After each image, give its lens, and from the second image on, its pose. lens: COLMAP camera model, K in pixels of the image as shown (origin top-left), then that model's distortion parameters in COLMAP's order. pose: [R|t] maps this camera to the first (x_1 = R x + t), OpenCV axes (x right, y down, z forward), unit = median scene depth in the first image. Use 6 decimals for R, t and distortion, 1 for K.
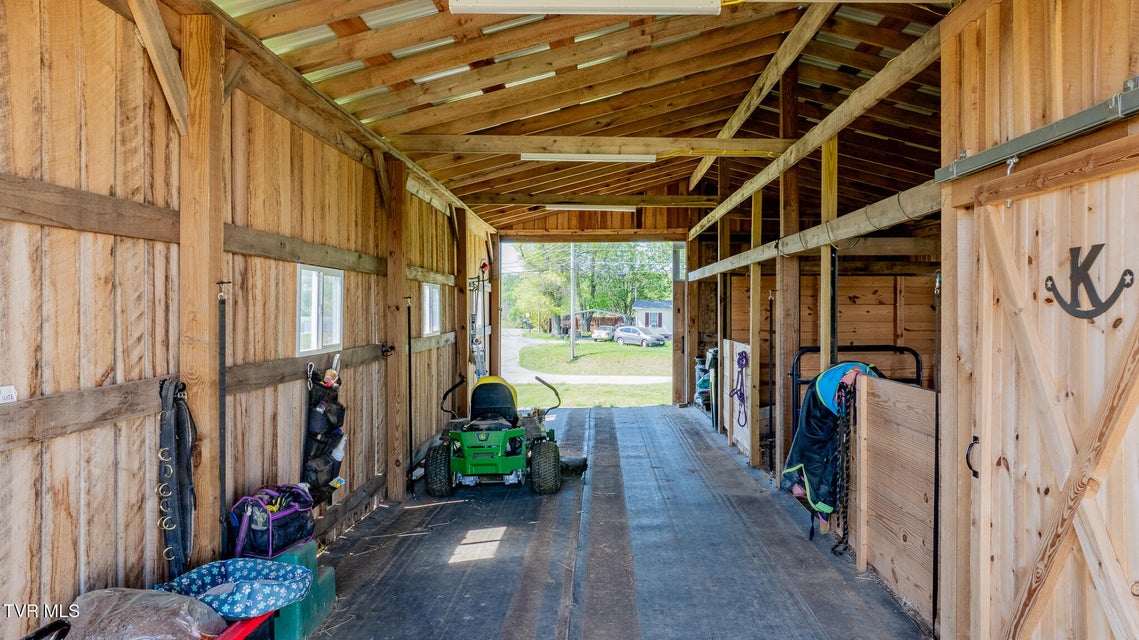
lens RADIAL K [[806.3, 0, 569.5], [0, 806.3, 320.0], [0, 0, 1]] dist [-0.069241, 0.068317]
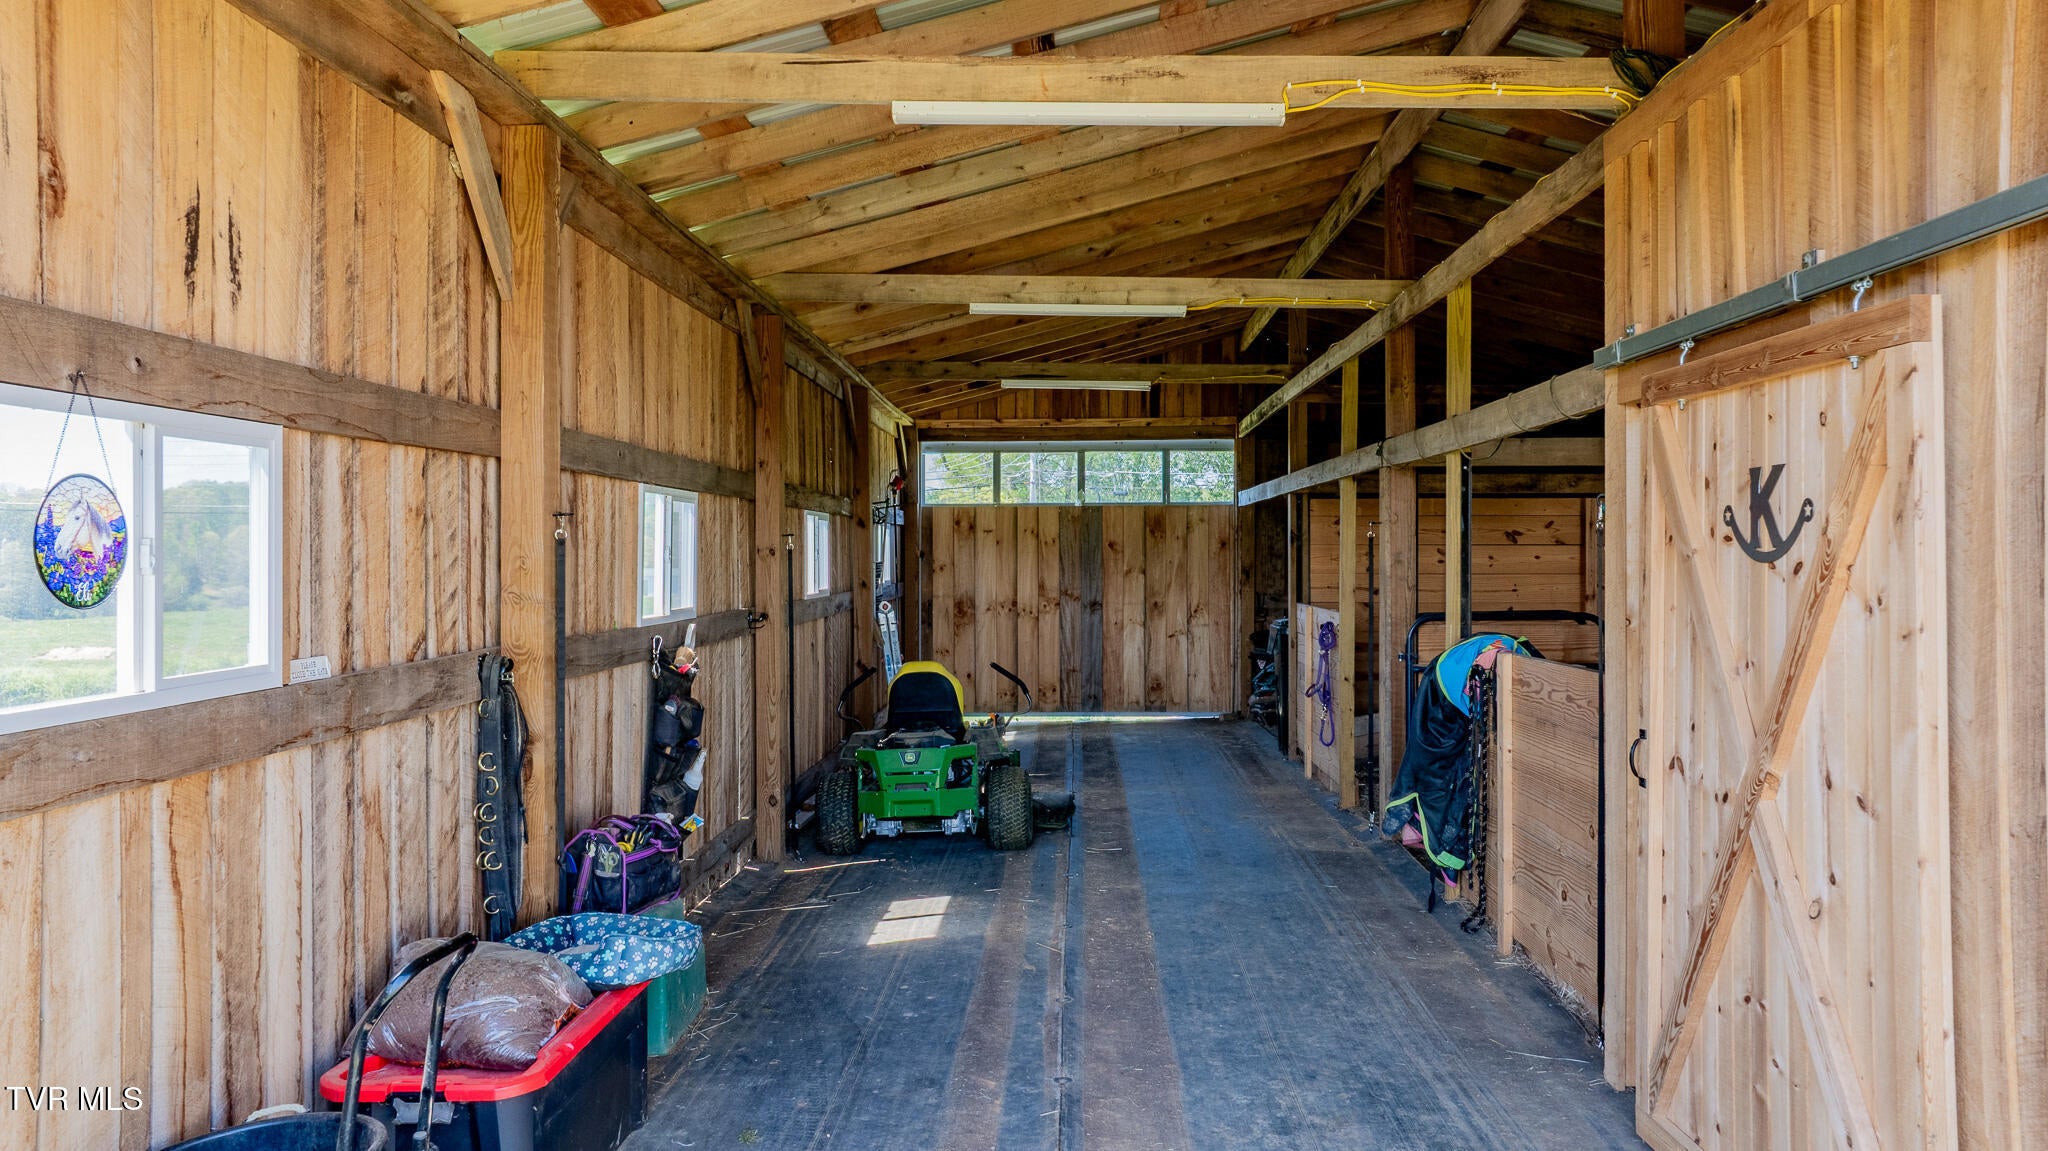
lens RADIAL K [[1449.8, 0, 1024.0], [0, 1449.8, 575.5], [0, 0, 1]] dist [-0.069241, 0.068317]
pose [[0.999999, -0.001641, -0.000438, -0.028137], [0.001642, 0.999998, 0.001024, 0.004169], [0.000436, -0.001025, 0.999999, -0.189687]]
